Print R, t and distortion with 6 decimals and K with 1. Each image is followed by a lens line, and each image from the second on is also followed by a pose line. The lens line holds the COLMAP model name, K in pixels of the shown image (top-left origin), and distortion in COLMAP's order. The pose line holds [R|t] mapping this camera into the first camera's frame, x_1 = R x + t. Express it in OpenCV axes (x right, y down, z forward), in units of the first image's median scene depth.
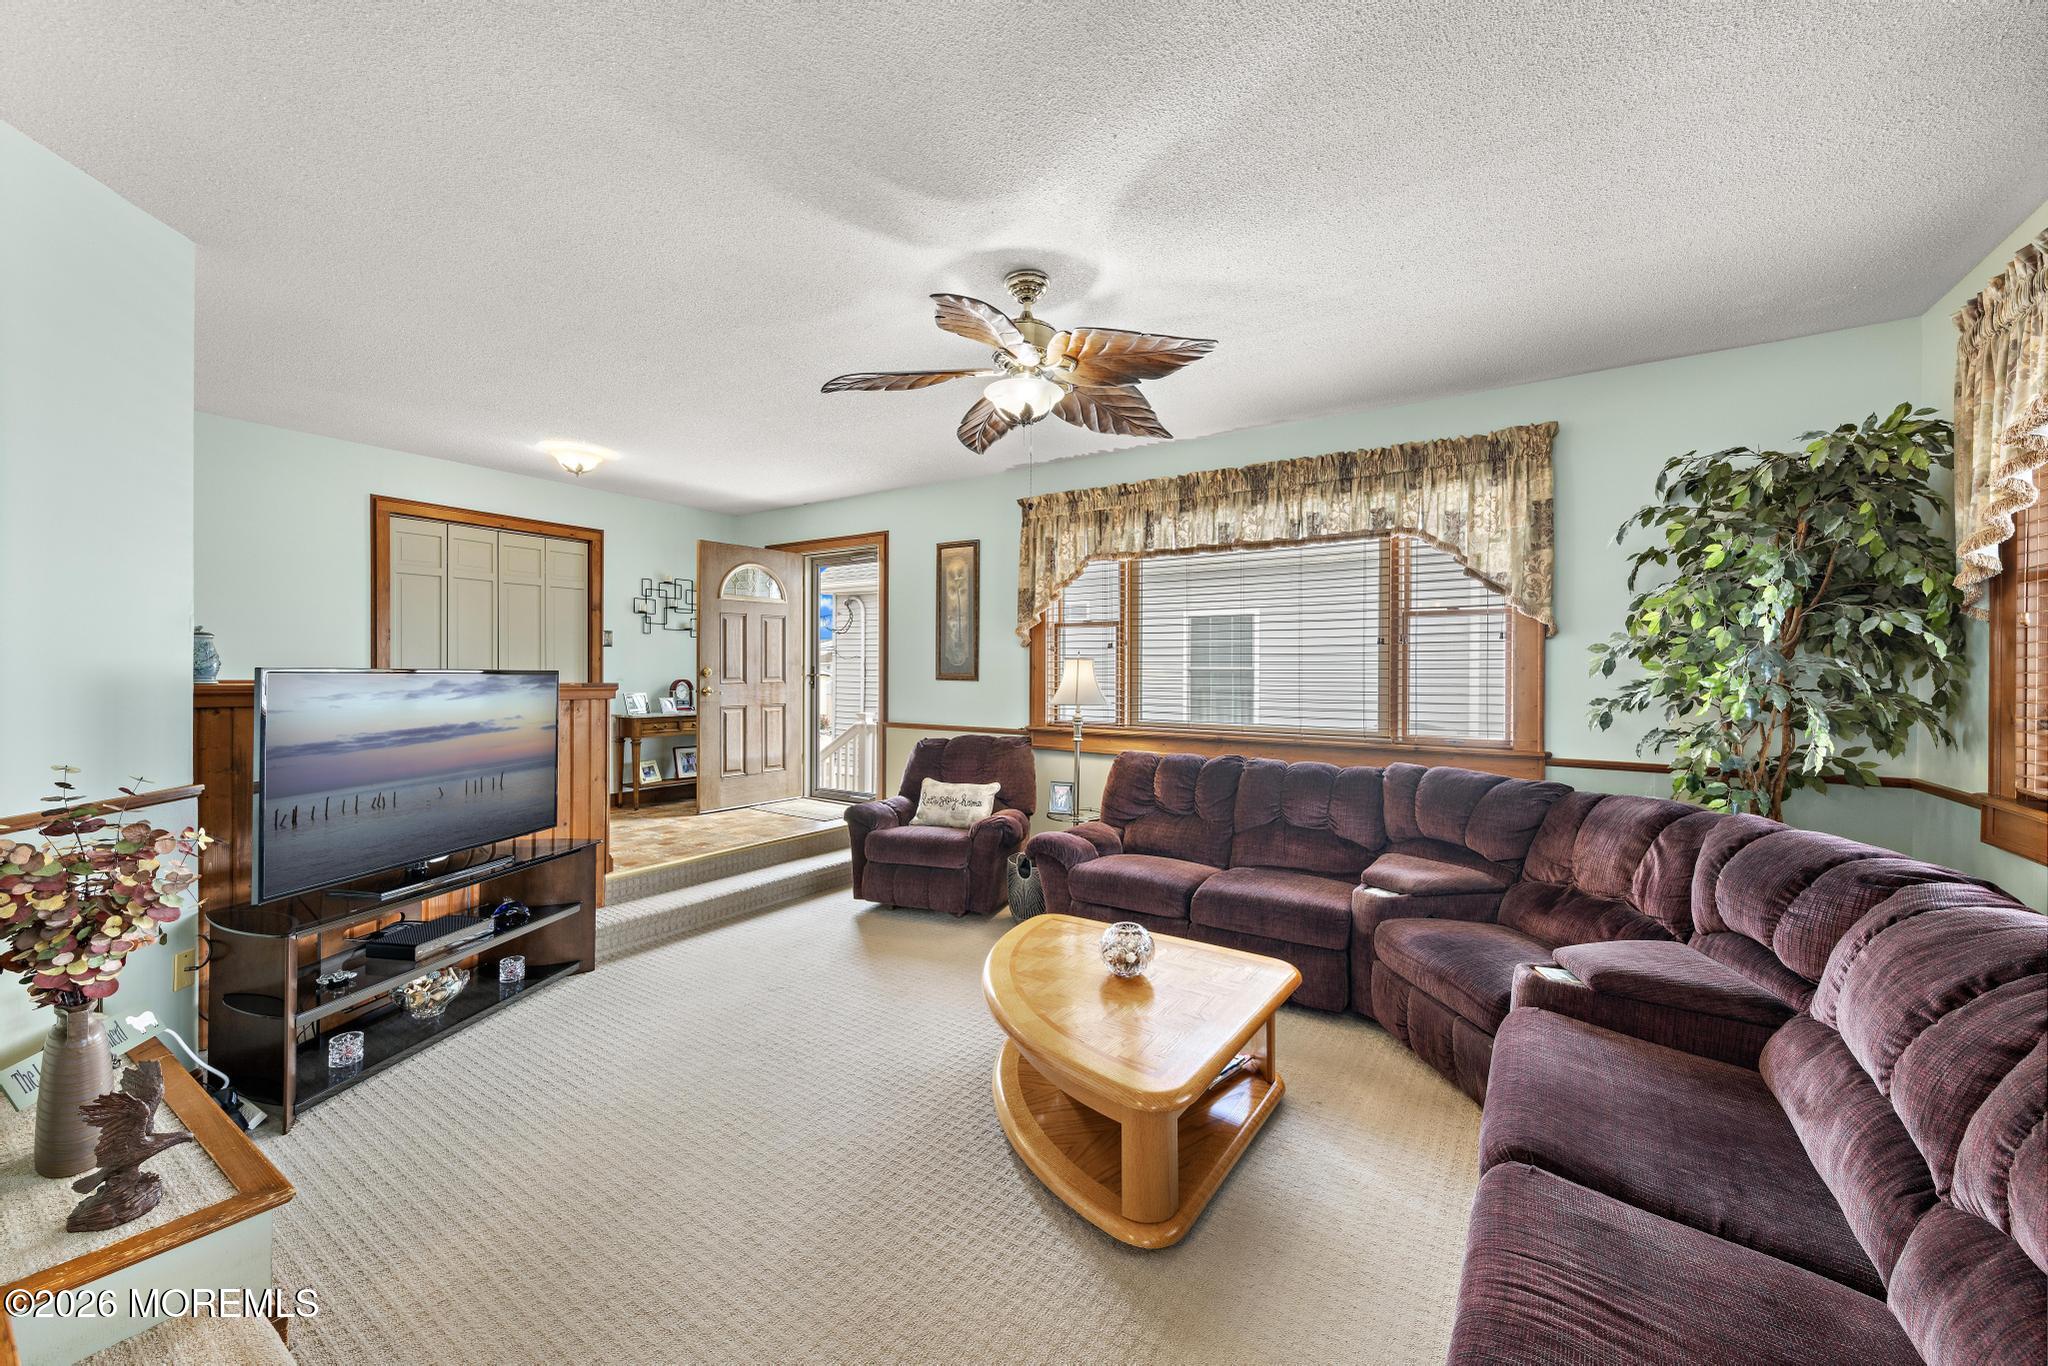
lens RADIAL K [[792.5, 0, 1019.3], [0, 792.5, 674.4], [0, 0, 1]] dist [-0.001791, -0.000153]
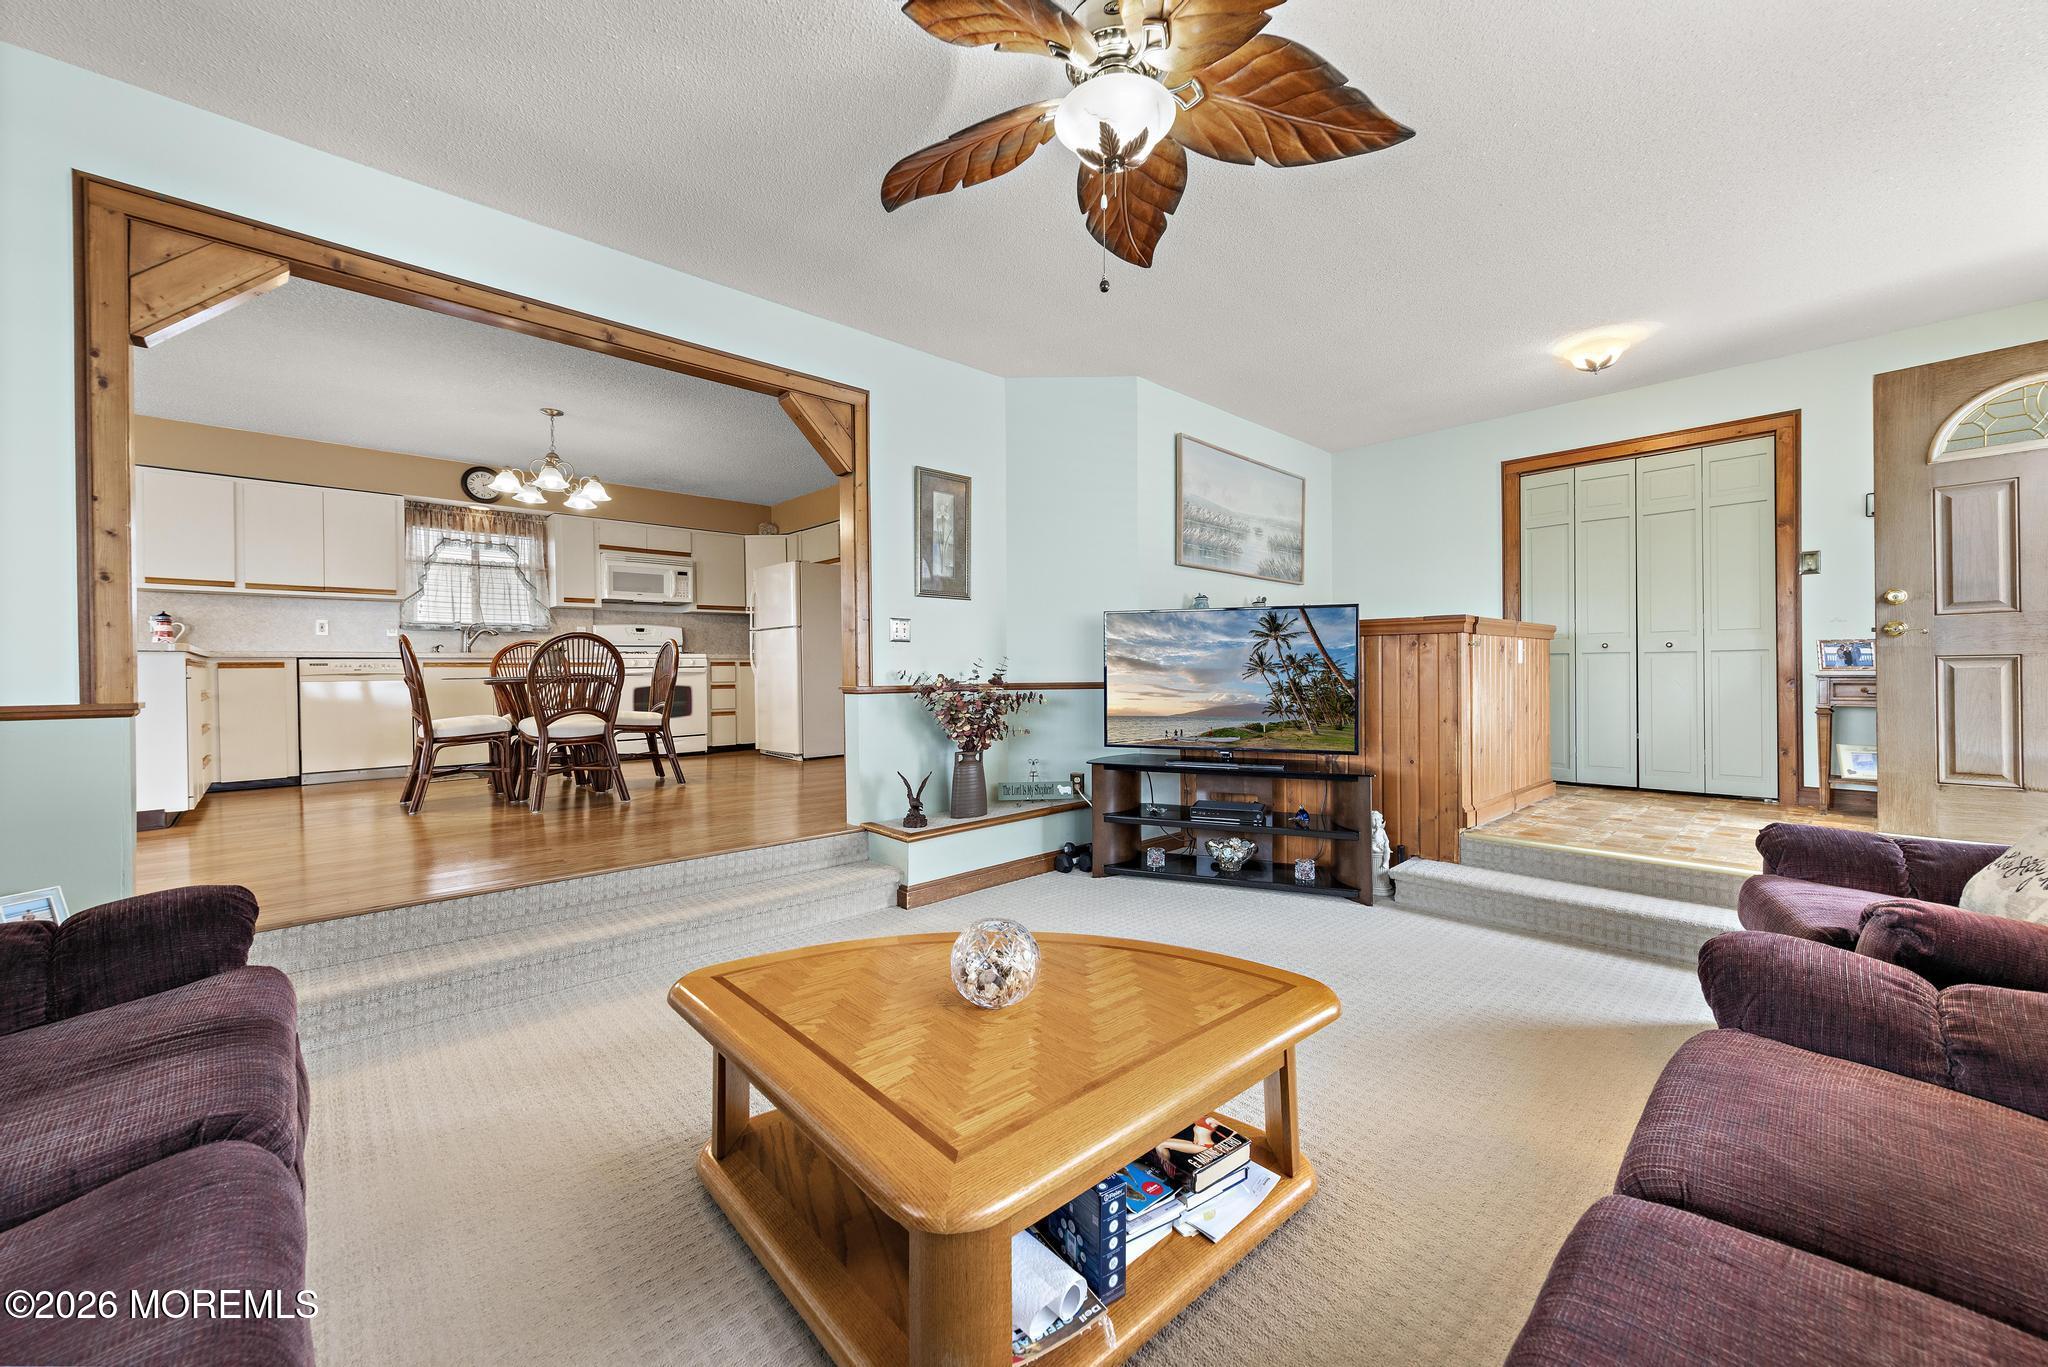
lens RADIAL K [[792.5, 0, 1022.3], [0, 792.5, 681.9], [0, 0, 1]] dist [-0.001791, -0.000153]
pose [[-0.258176, 0.002899, -0.966094, 0.394439], [-0.001928, 0.999992, 0.003516, 0.070368], [0.966096, 0.002770, -0.258168, 0.631007]]
